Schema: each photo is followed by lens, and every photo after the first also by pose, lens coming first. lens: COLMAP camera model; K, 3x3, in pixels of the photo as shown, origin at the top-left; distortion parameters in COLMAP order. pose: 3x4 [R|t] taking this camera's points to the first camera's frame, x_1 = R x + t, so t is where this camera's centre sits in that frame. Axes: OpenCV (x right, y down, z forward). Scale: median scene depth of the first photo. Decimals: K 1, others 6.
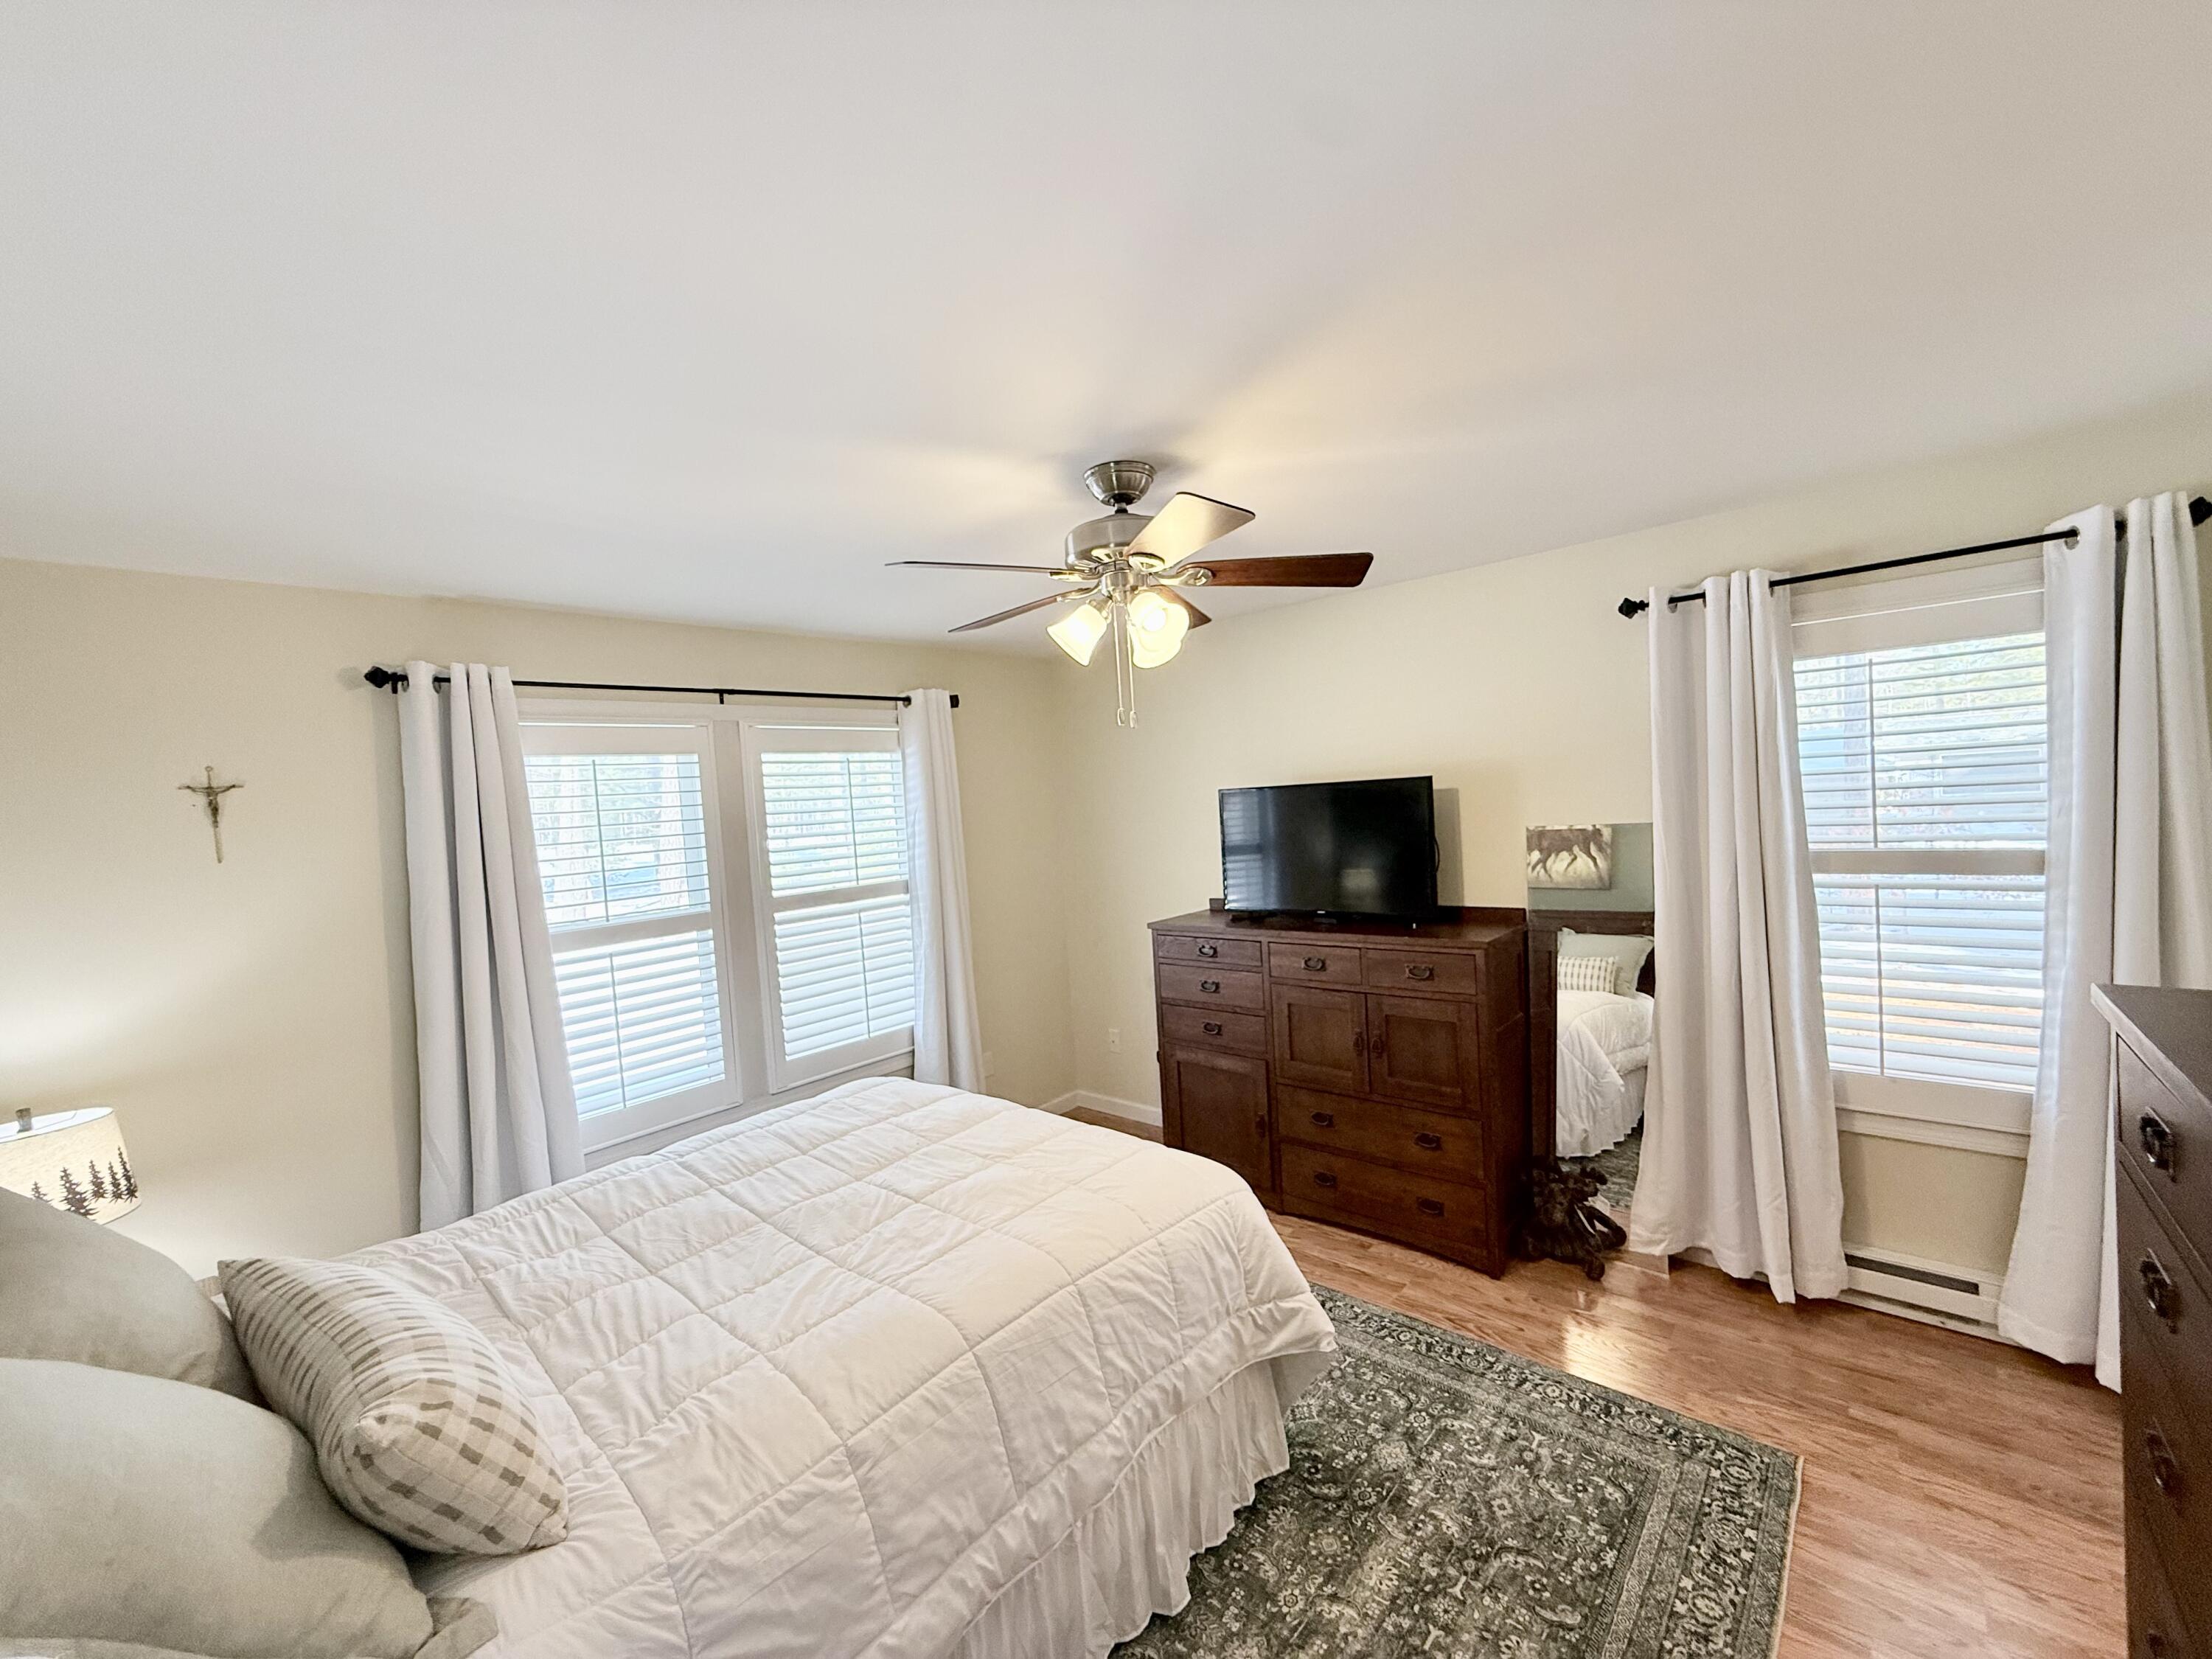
lens RADIAL K [[885.3, 0, 1106.0], [0, 885.3, 829.5], [0, 0, 1]] dist [0.002176, 0.000336]
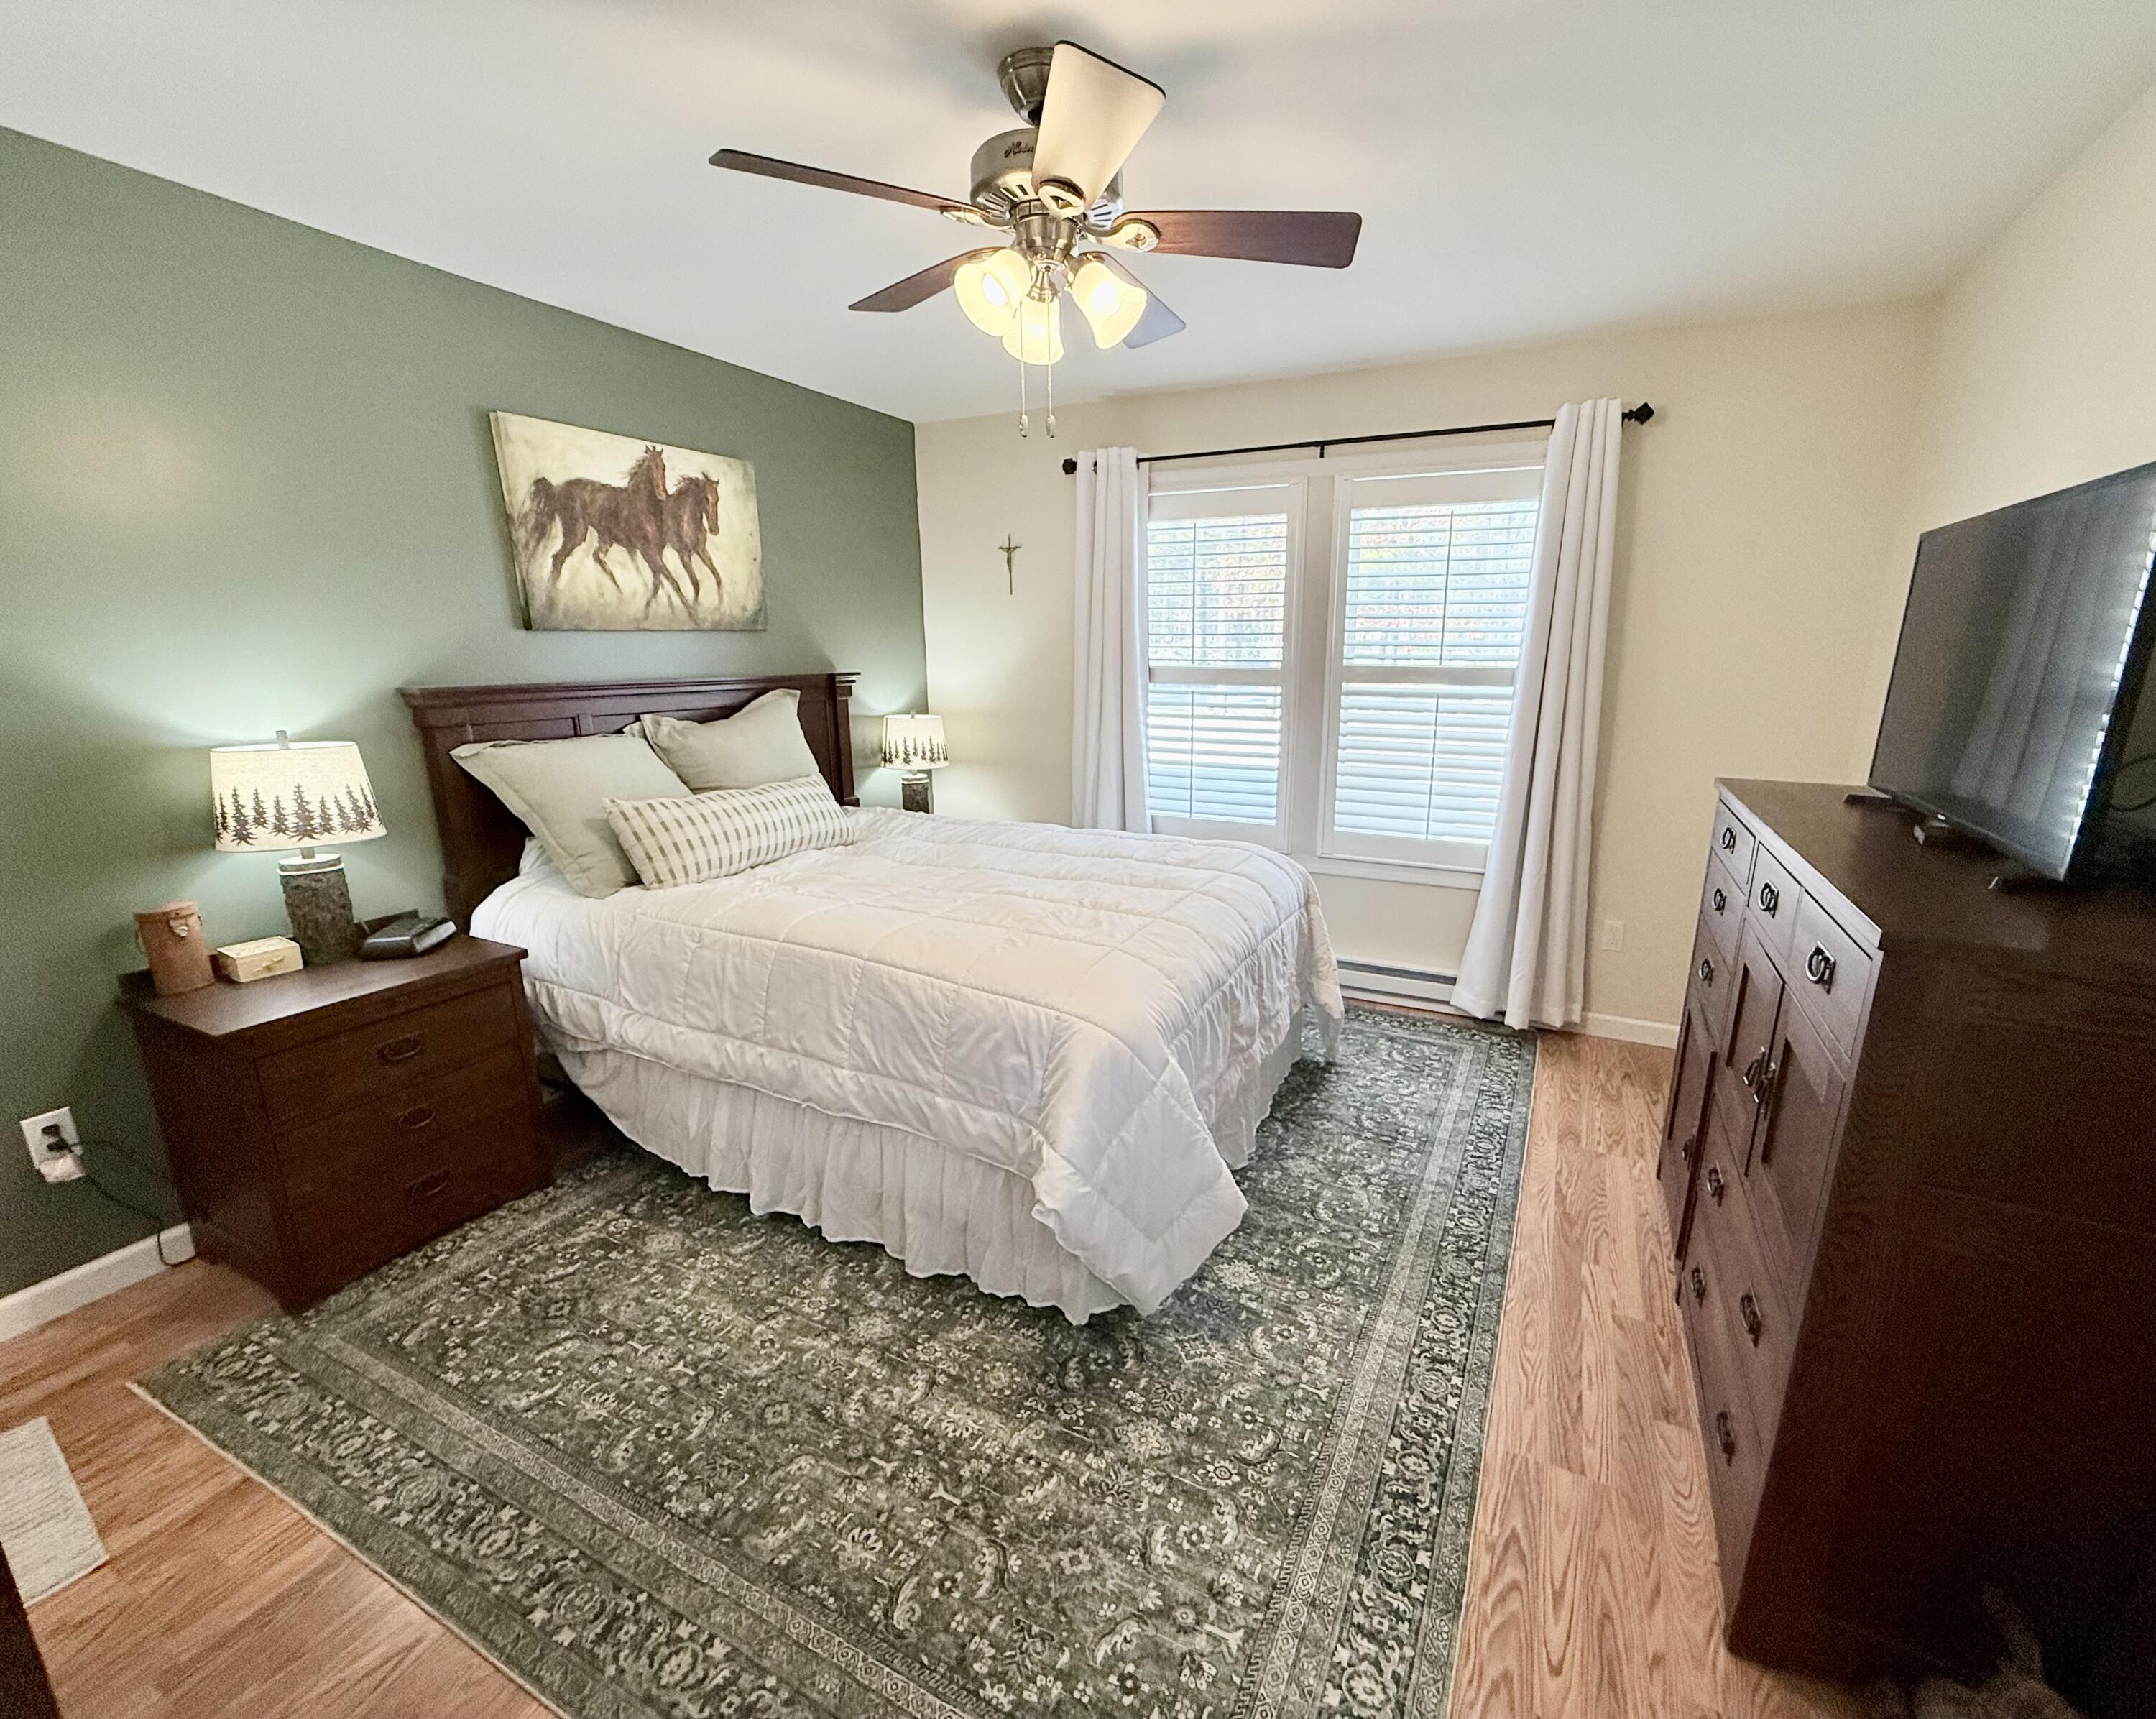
lens RADIAL K [[872.9, 0, 1078.0], [0, 872.9, 859.5], [0, 0, 1]] dist [-0.000924, -0.000183]
pose [[0.274314, 0.302547, -0.912807, 0.933428], [-0.060108, 0.952758, 0.297725, 0.020512], [0.959760, -0.026803, 0.279540, 0.838625]]
